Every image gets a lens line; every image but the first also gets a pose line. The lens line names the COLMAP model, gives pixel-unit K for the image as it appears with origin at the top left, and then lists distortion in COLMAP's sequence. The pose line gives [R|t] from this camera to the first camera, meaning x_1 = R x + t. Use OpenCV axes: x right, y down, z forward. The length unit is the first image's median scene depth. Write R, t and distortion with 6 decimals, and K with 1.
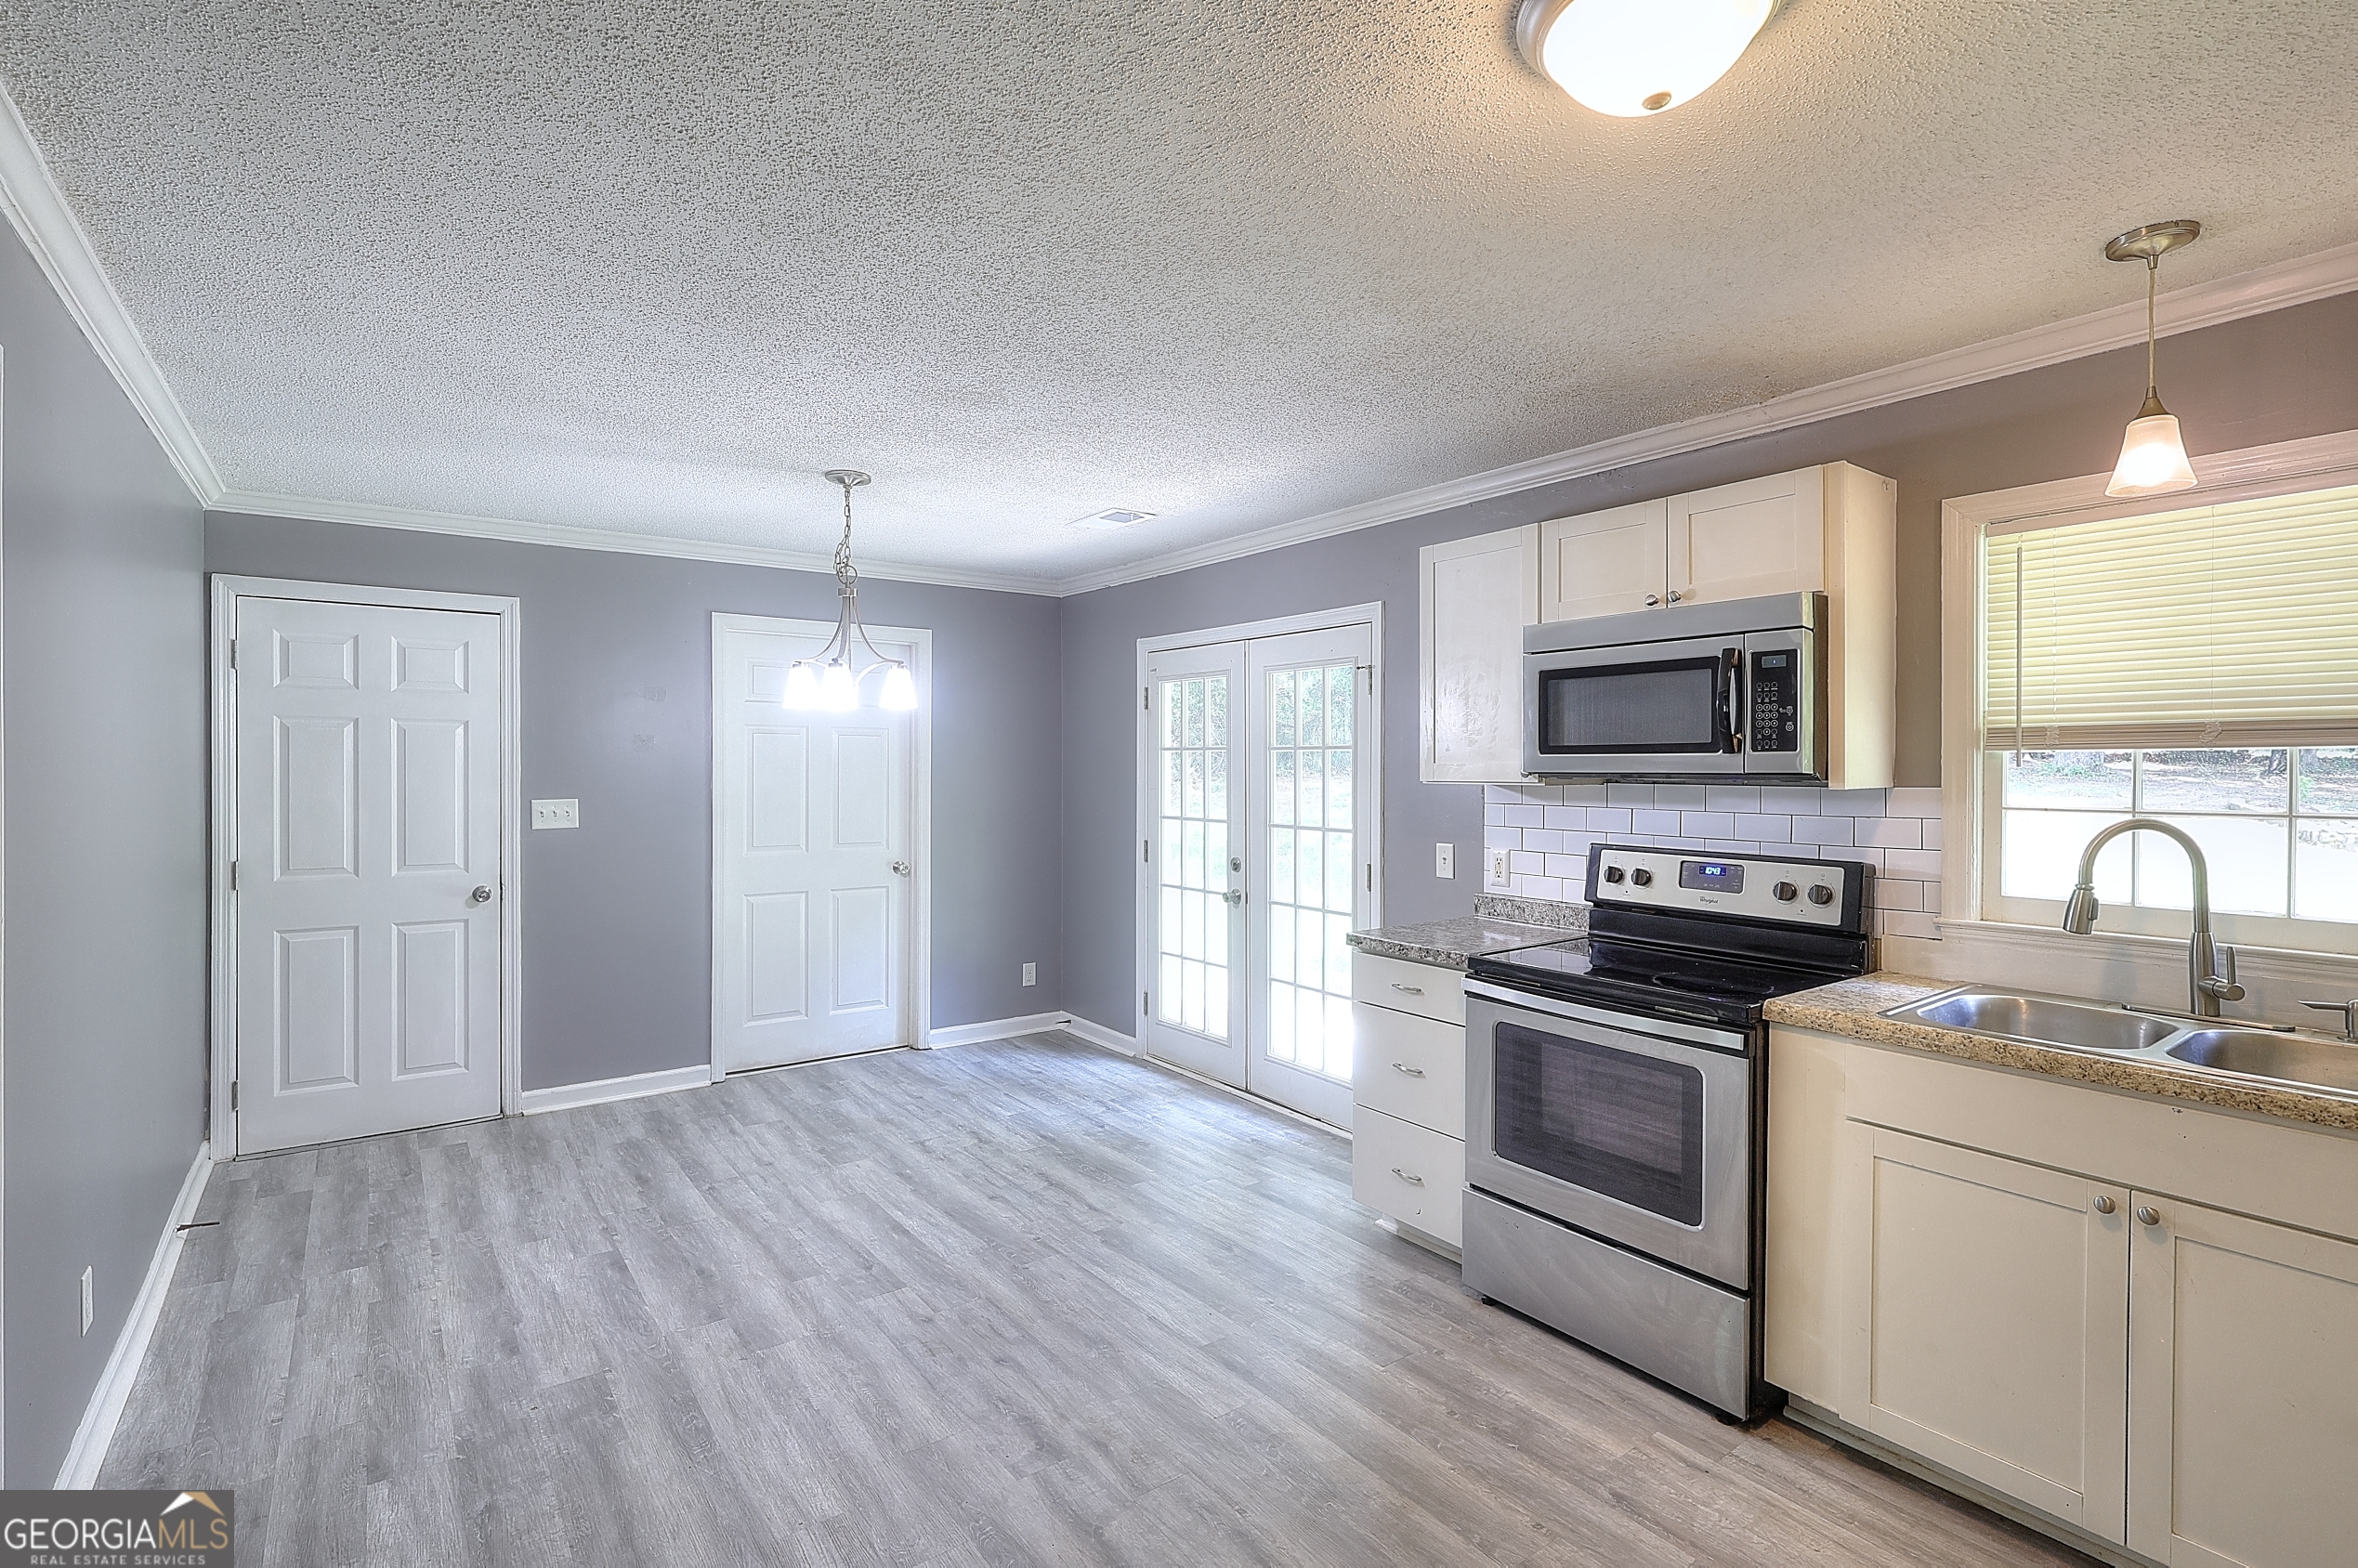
lens RADIAL K [[1094.7, 0, 1173.4], [0, 1094.7, 773.3], [0, 0, 1]] dist [-0.000545, 0.000614]
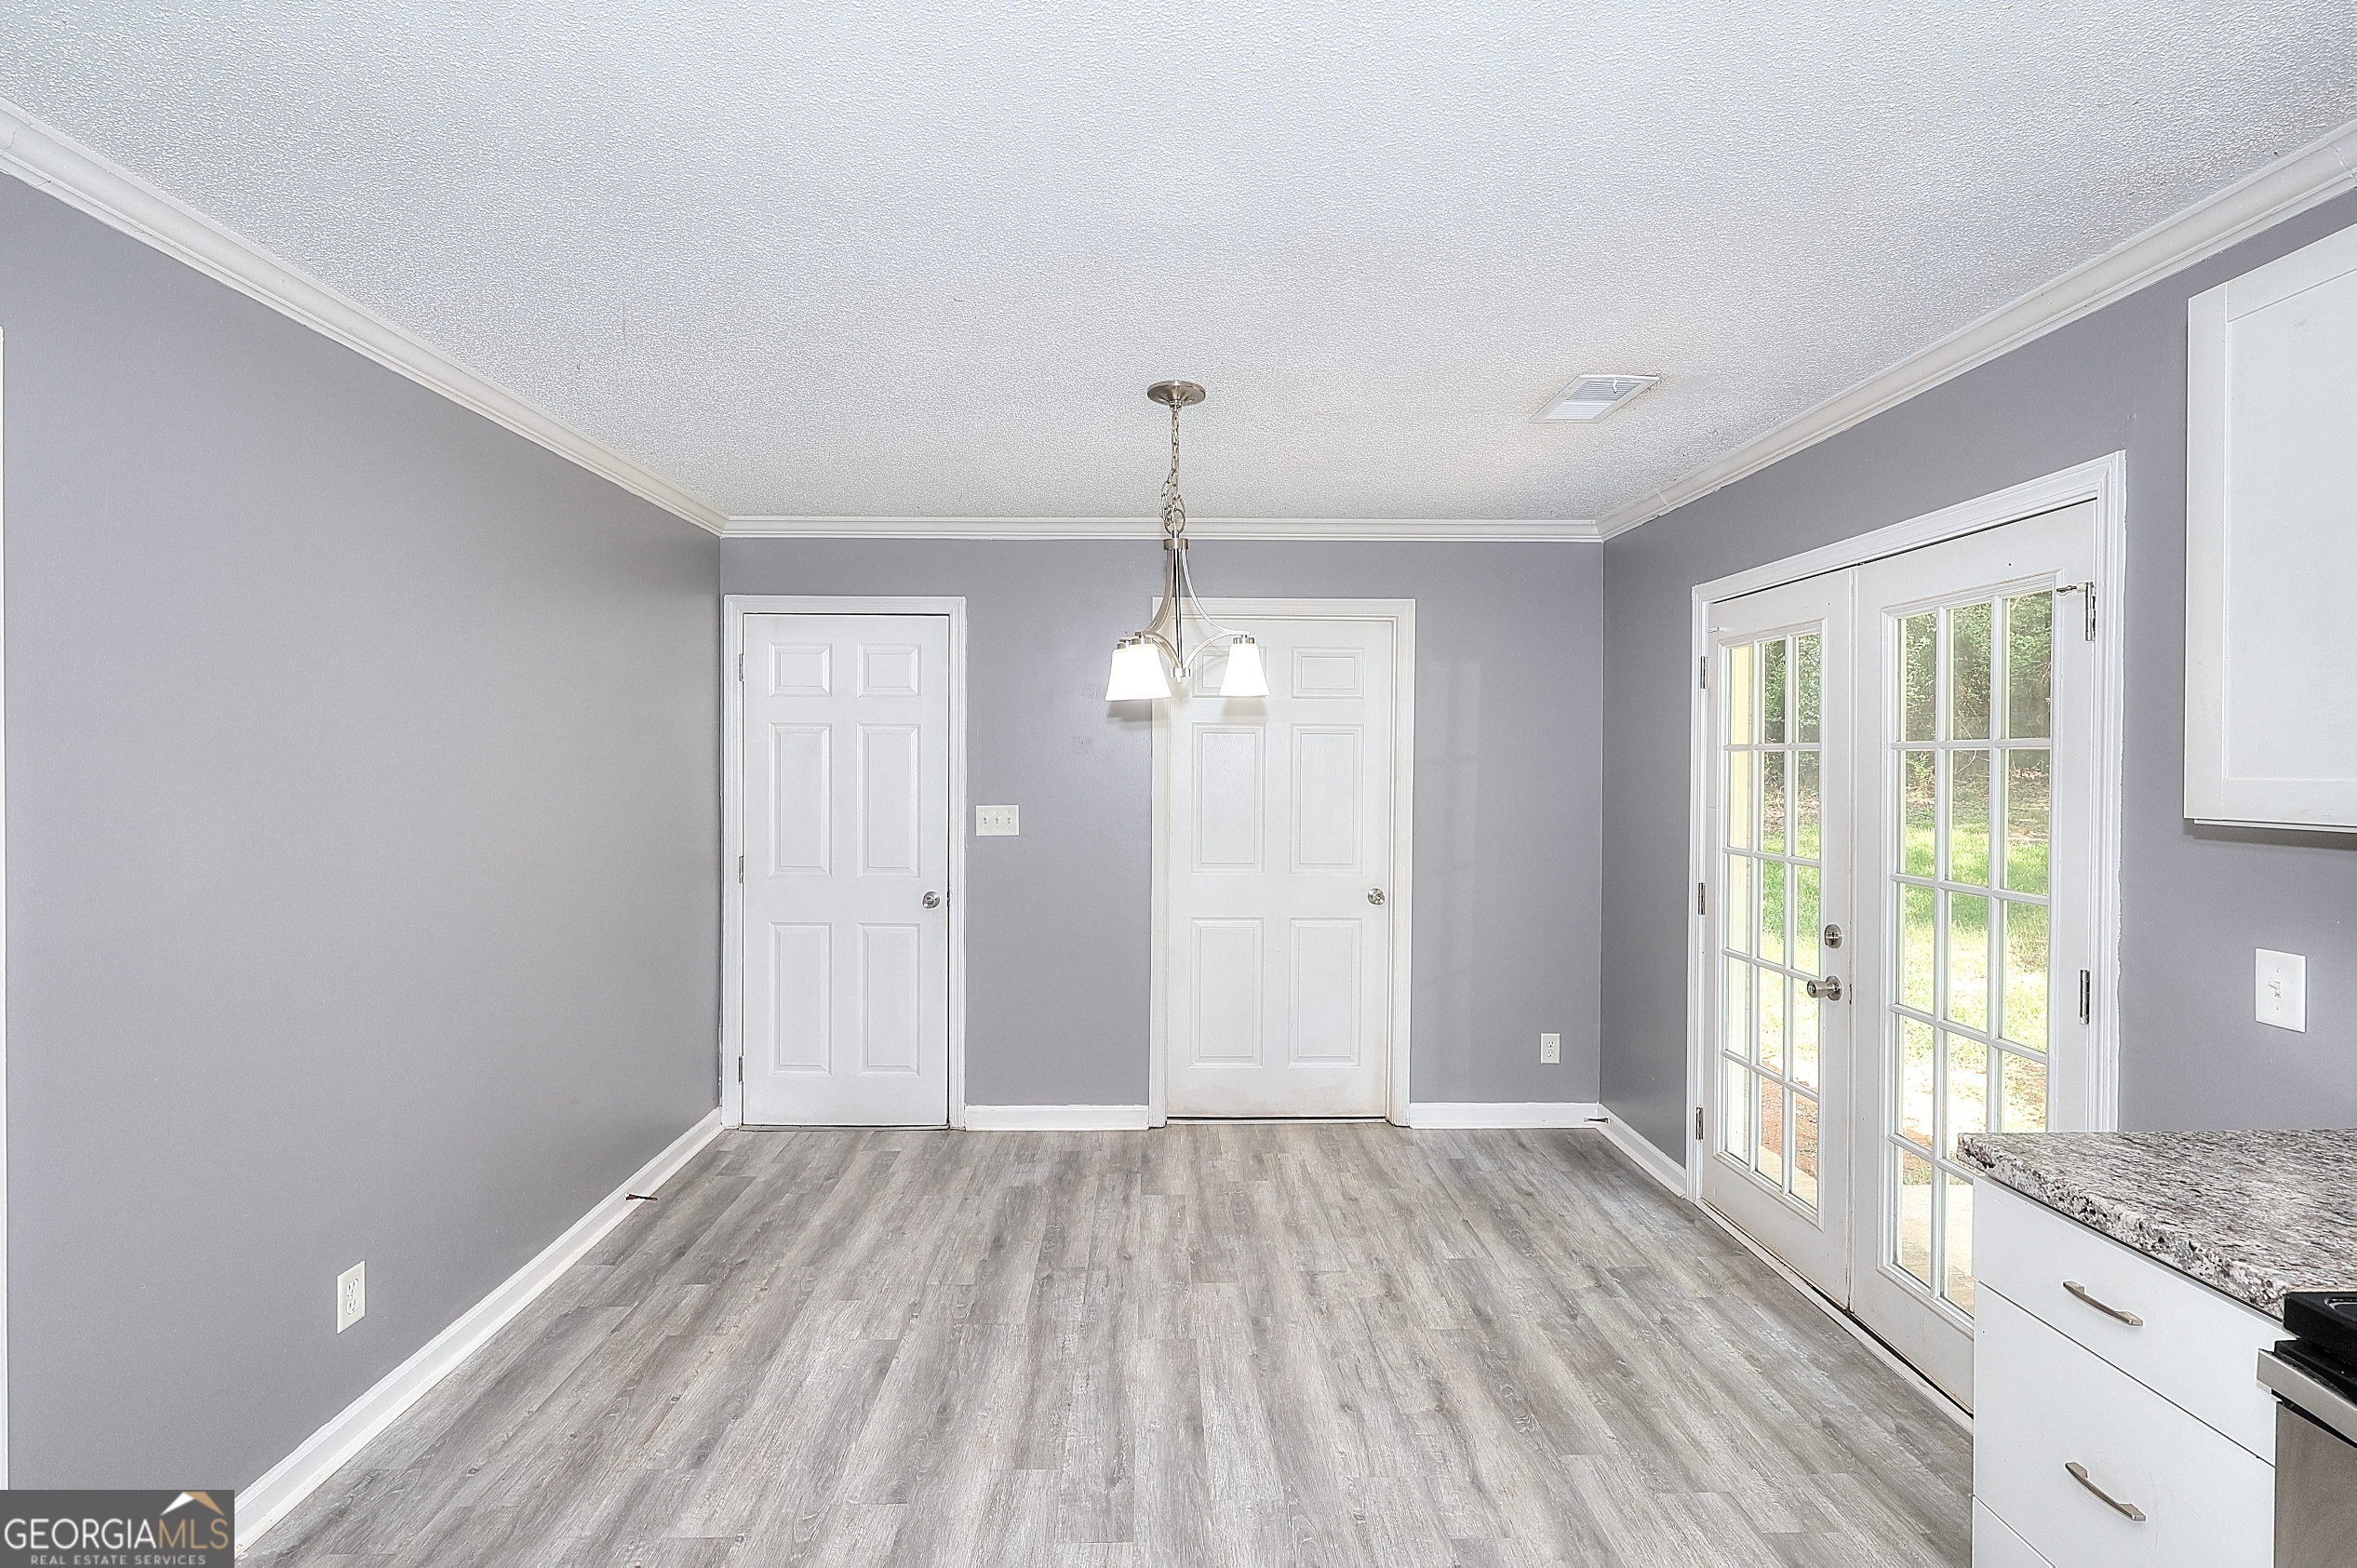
lens RADIAL K [[1094.3, 0, 1172.9], [0, 1094.3, 773.3], [0, 0, 1]] dist [-0.000545, 0.000614]
pose [[0.819836, 0.005574, -0.572571, 0.119332], [-0.005645, 0.999983, 0.001652, -0.006841], [0.572570, 0.001878, 0.819854, 0.333029]]
